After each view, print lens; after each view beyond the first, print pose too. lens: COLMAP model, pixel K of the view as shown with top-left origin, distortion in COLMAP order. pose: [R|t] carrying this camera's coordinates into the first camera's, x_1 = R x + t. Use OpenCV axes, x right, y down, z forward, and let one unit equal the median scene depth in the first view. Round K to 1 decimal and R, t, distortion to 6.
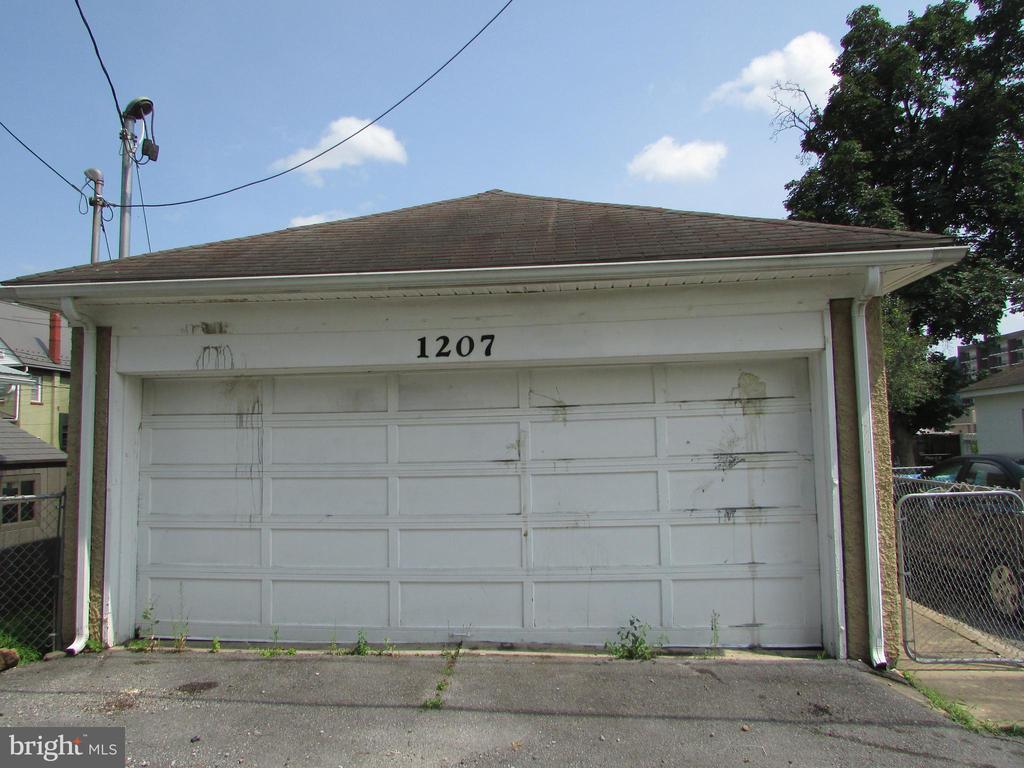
lens RADIAL K [[727.9, 0, 512.8], [0, 727.9, 380.5], [0, 0, 1]] dist [-0.043375, 0.017099]
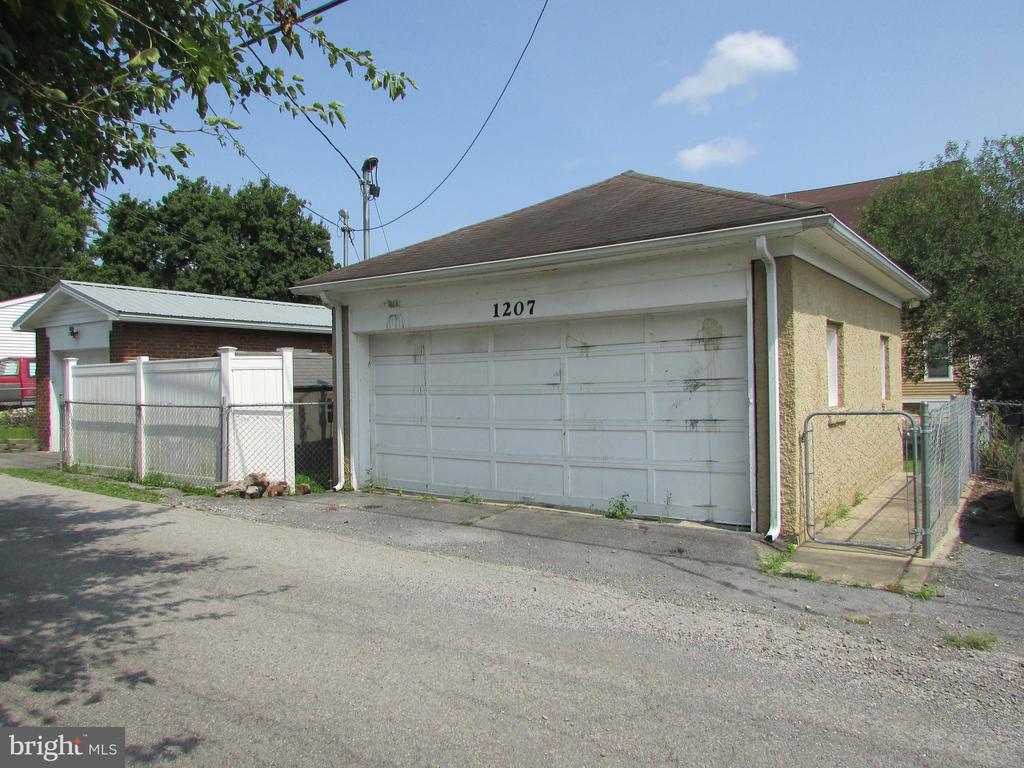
lens RADIAL K [[727.9, 0, 509.2], [0, 727.9, 382.8], [0, 0, 1]] dist [-0.043375, 0.017099]
pose [[0.866144, 0.004580, -0.499773, 0.665586], [0.039174, 0.996260, 0.077020, -0.010182], [0.498257, -0.086289, 0.862725, -0.328150]]
